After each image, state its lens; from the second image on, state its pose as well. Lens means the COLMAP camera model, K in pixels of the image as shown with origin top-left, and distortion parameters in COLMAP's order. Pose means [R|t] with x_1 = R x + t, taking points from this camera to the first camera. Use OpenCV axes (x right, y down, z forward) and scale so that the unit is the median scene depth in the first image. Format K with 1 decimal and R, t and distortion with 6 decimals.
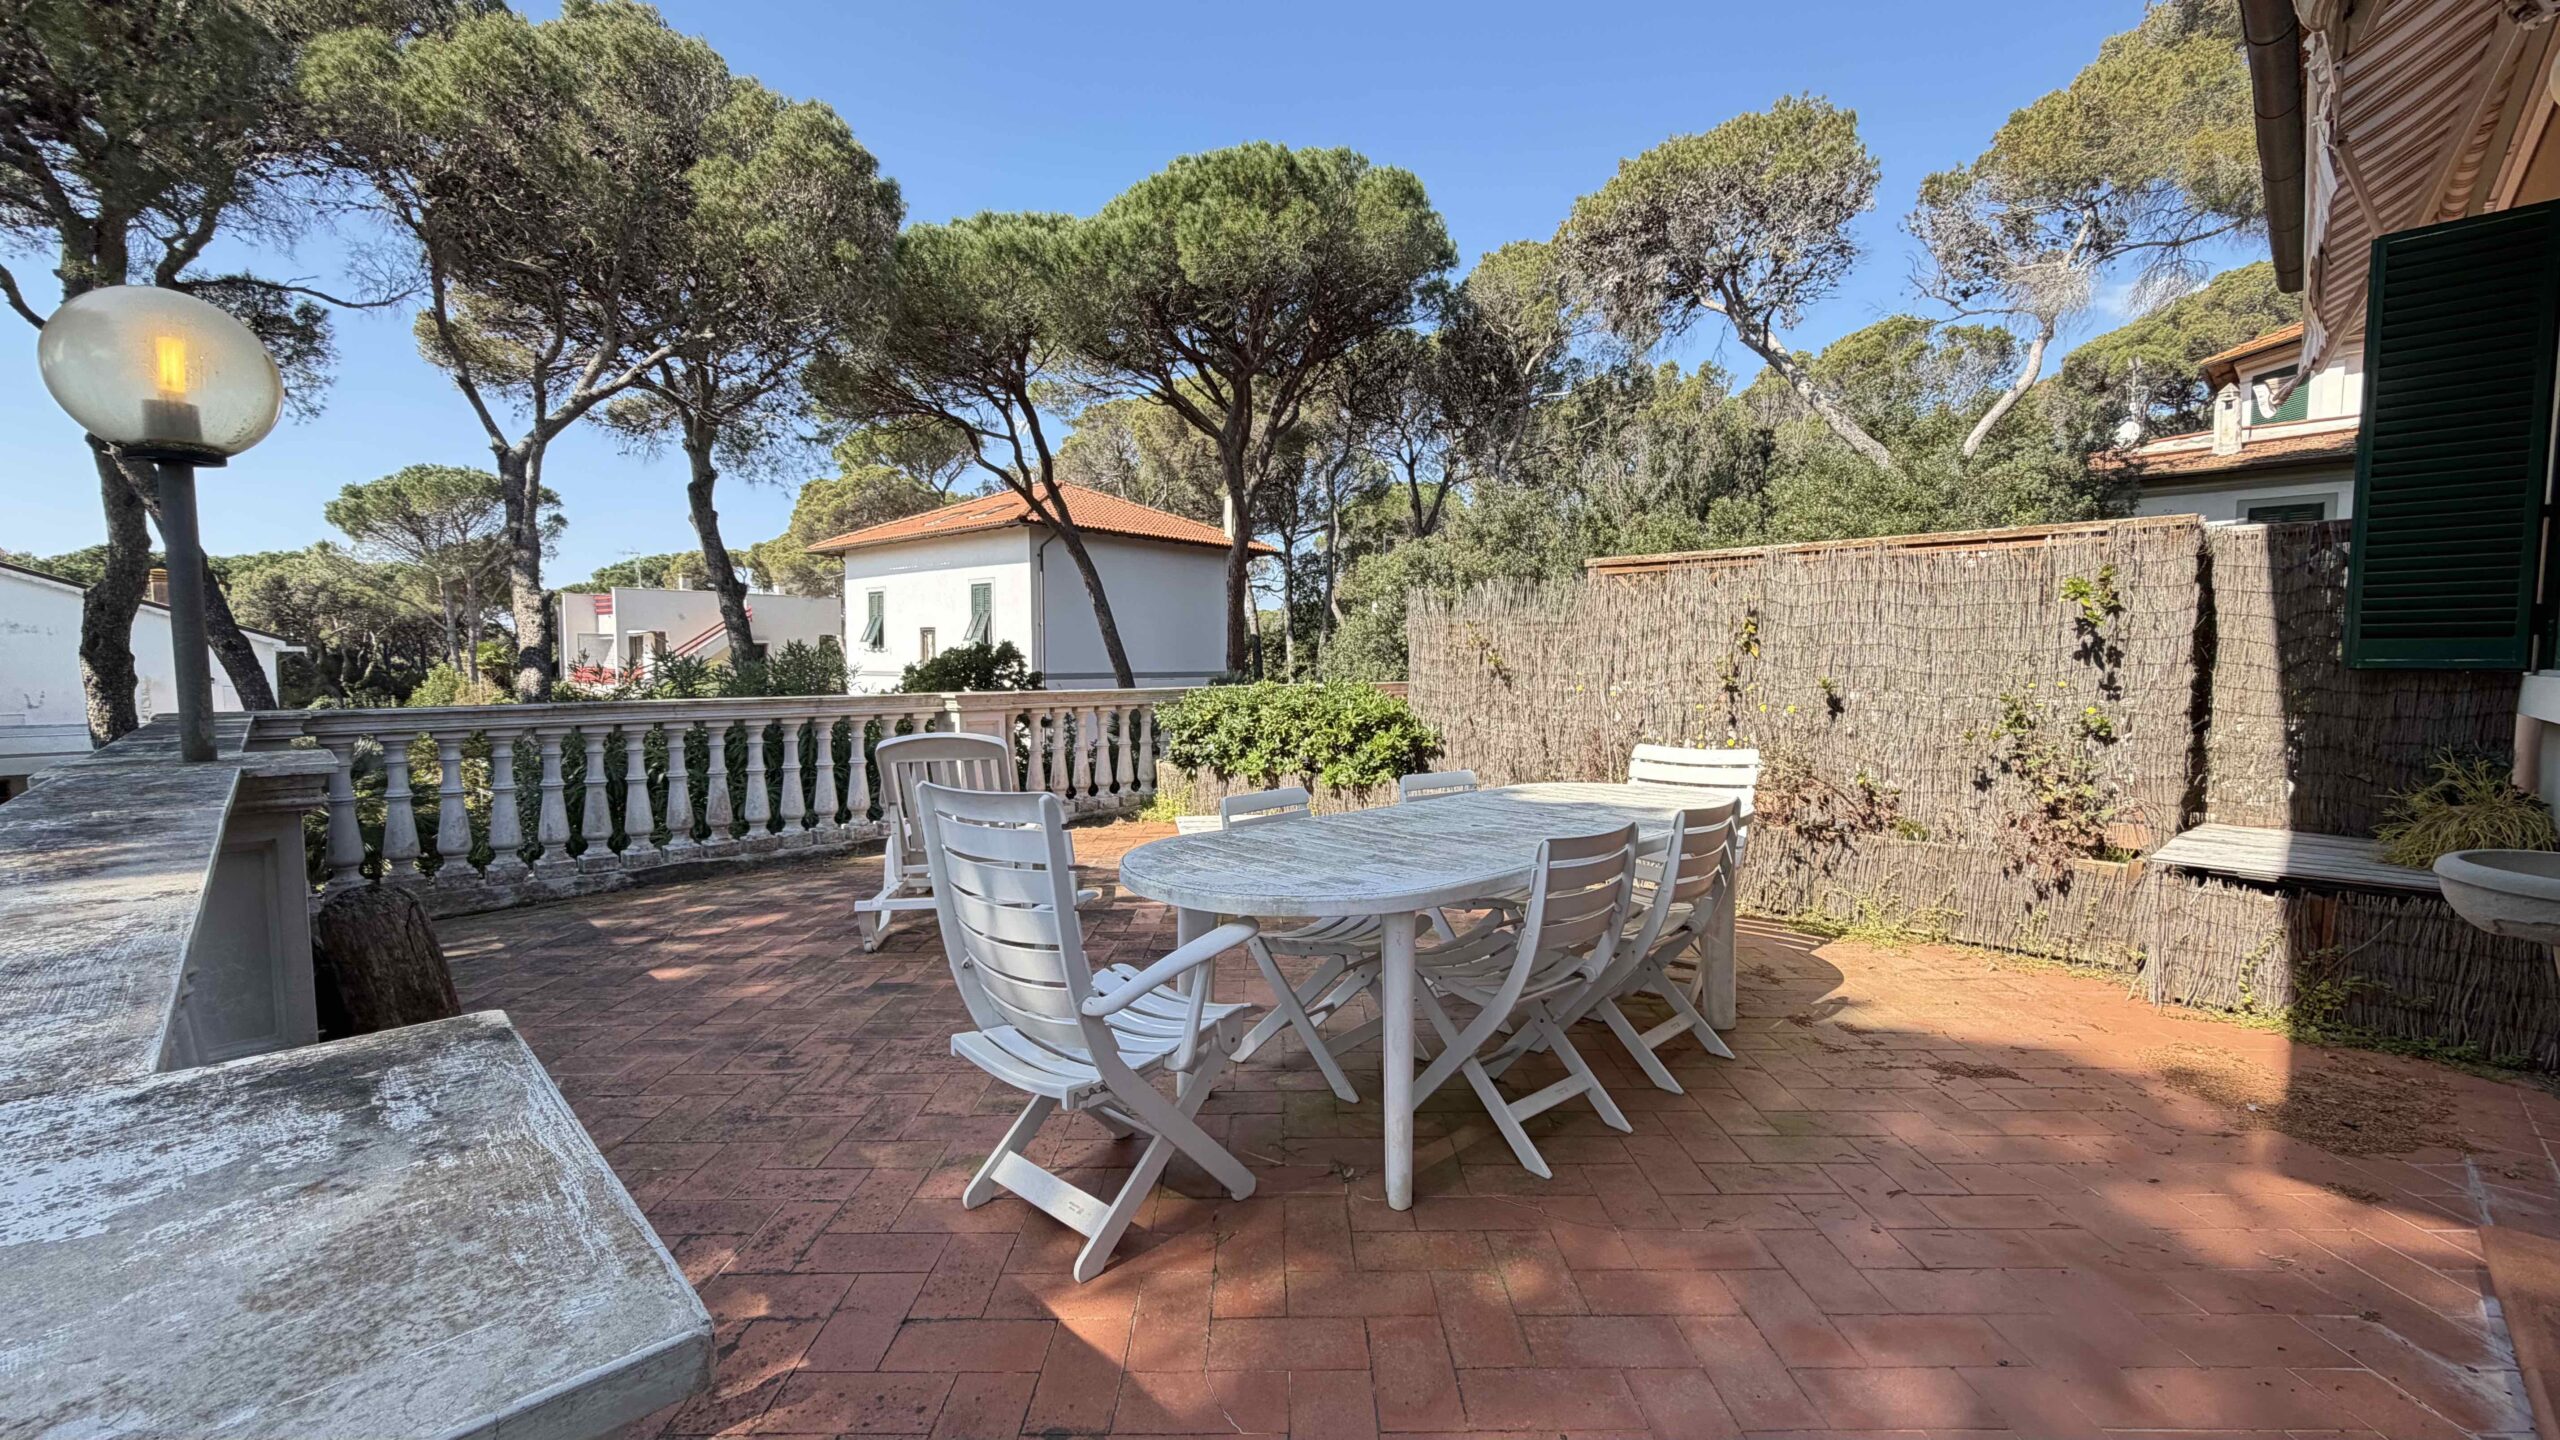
lens RADIAL K [[1016.8, 0, 1276.7], [0, 1016.8, 724.6], [0, 0, 1]] dist [-0.000734, 0.000052]
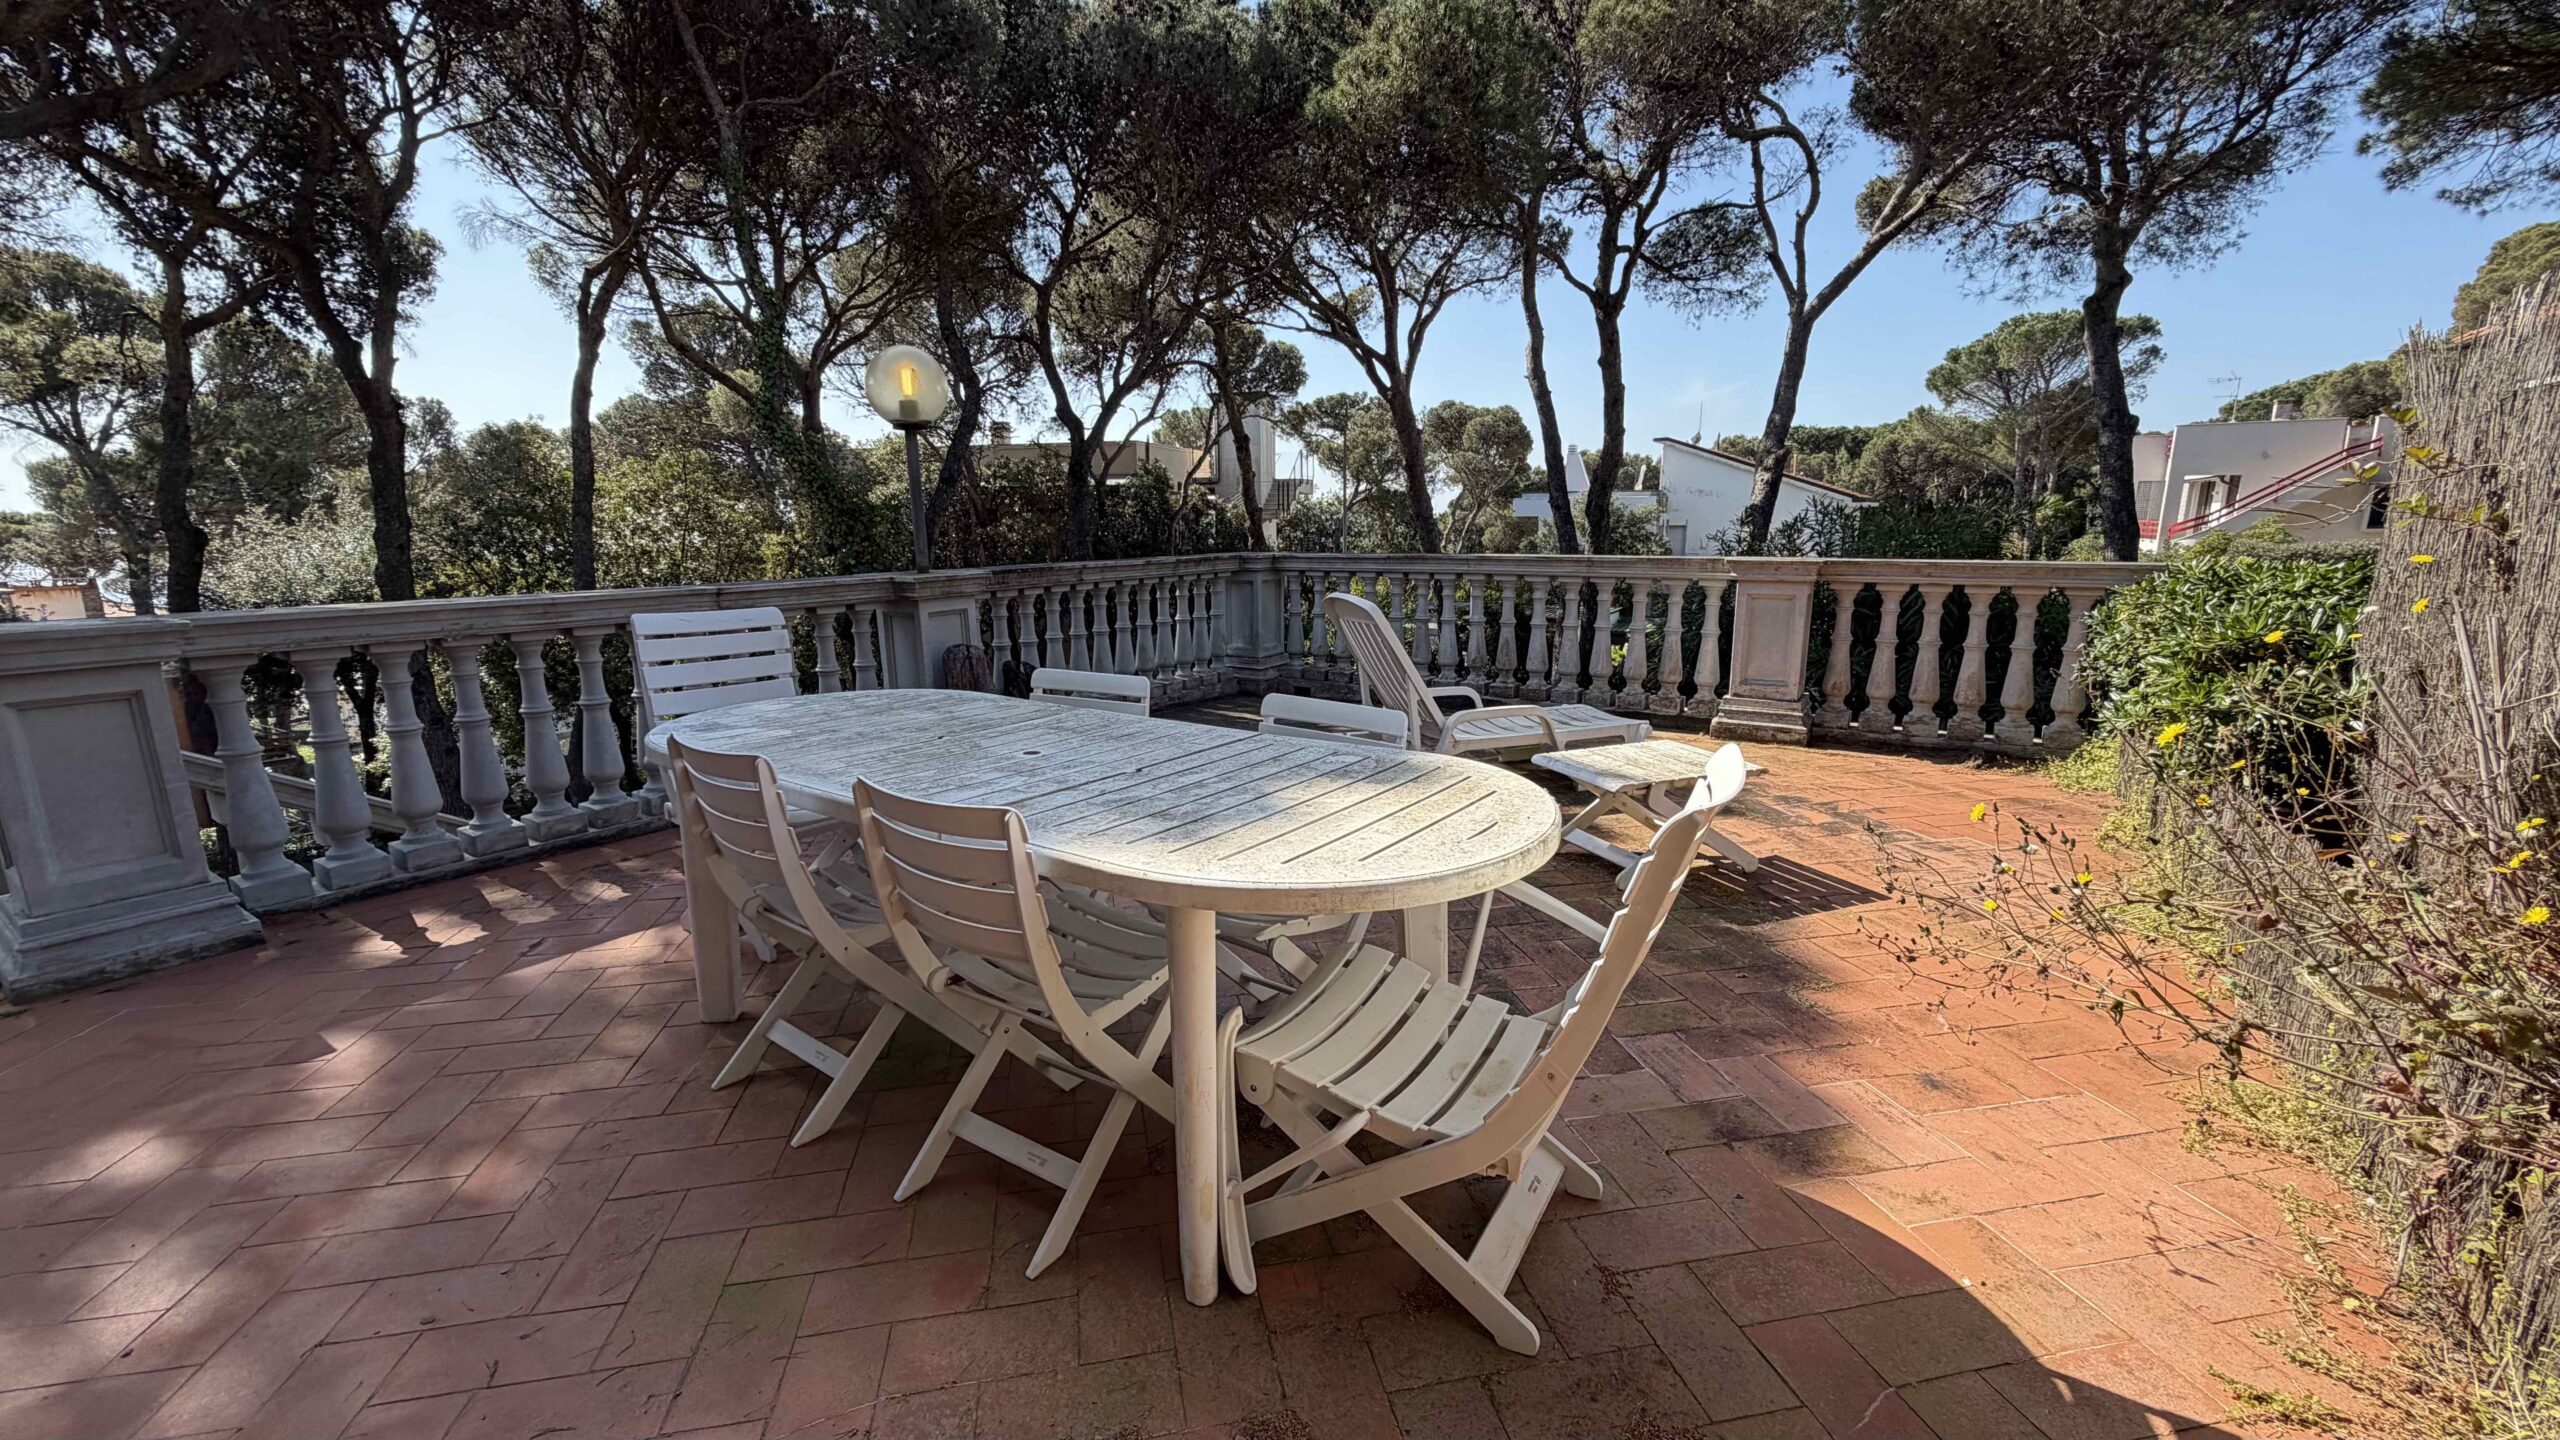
lens RADIAL K [[1016.8, 0, 1276.7], [0, 1016.8, 724.6], [0, 0, 1]] dist [-0.000734, 0.000052]
pose [[0.202322, 0.191931, -0.960327, 0.158835], [-0.052720, 0.981320, 0.185020, -0.011539], [0.977899, 0.013195, 0.208661, 0.170815]]
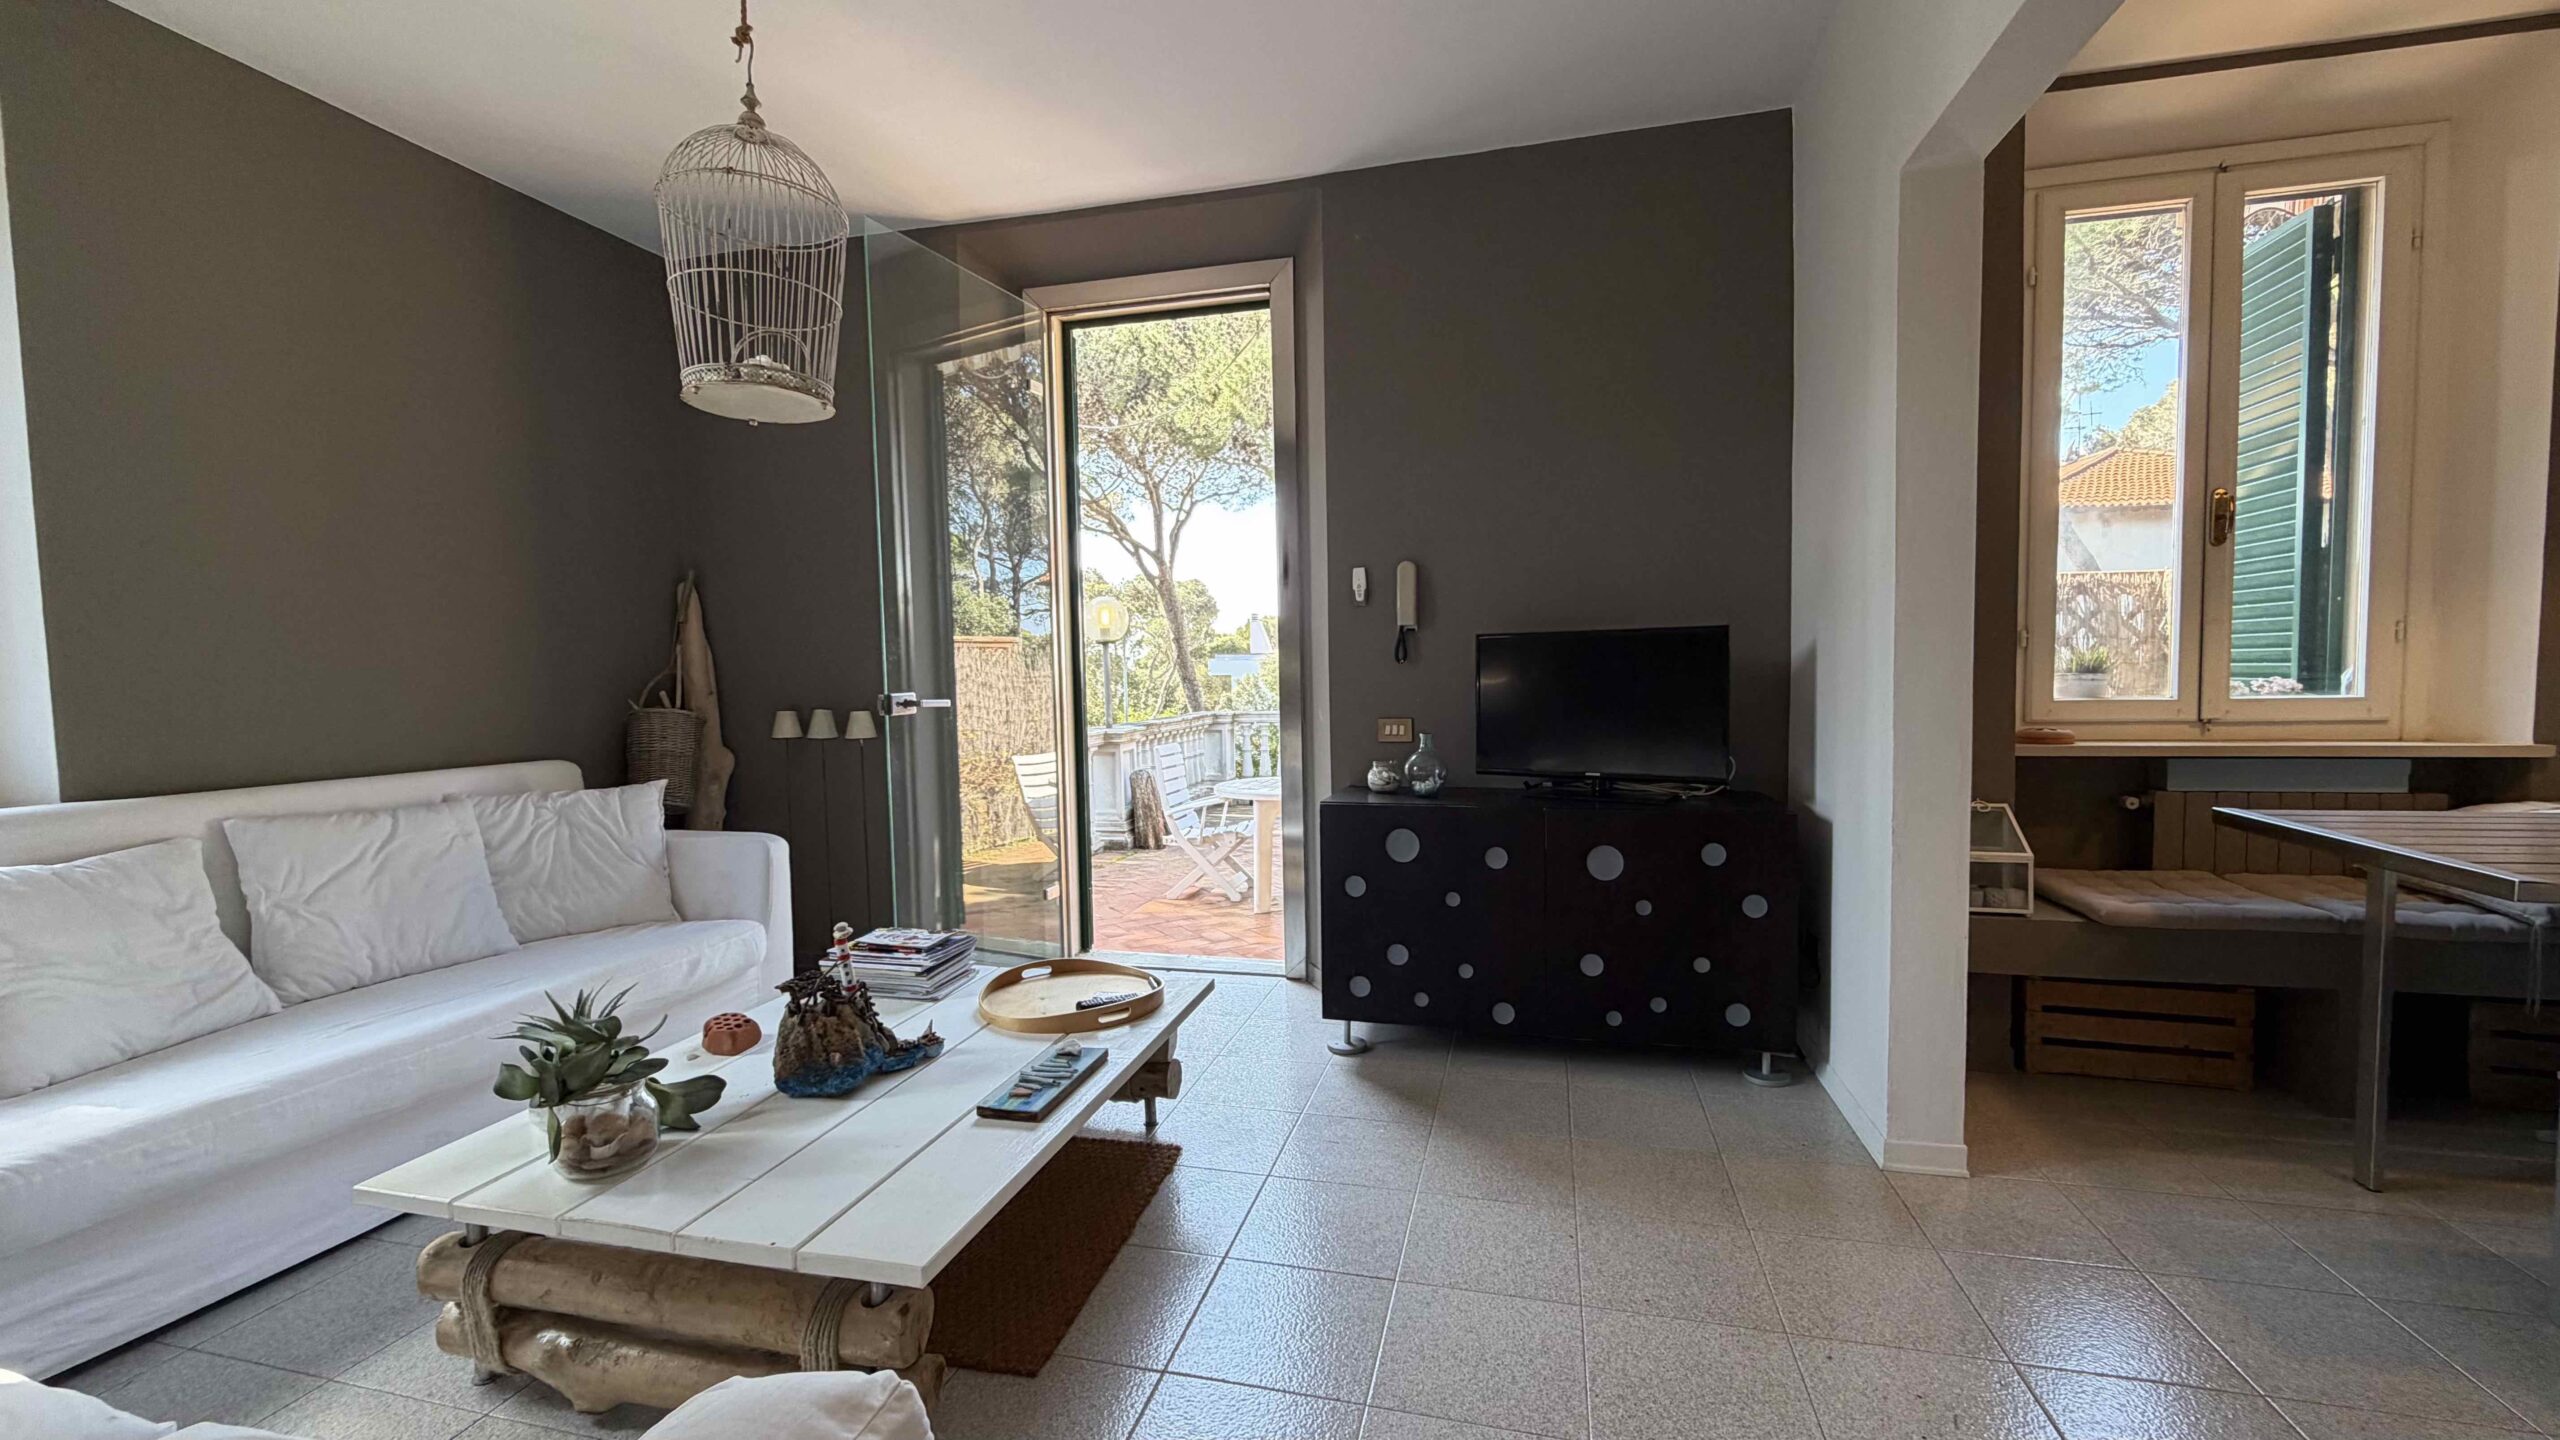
lens RADIAL K [[1016.8, 0, 1276.7], [0, 1016.8, 724.6], [0, 0, 1]] dist [-0.000734, 0.000052]
pose [[0.516914, 0.035717, -0.855292, 0.293278], [-0.035007, 0.999175, 0.020568, -0.009083], [0.855321, 0.019310, 0.517738, -0.040987]]
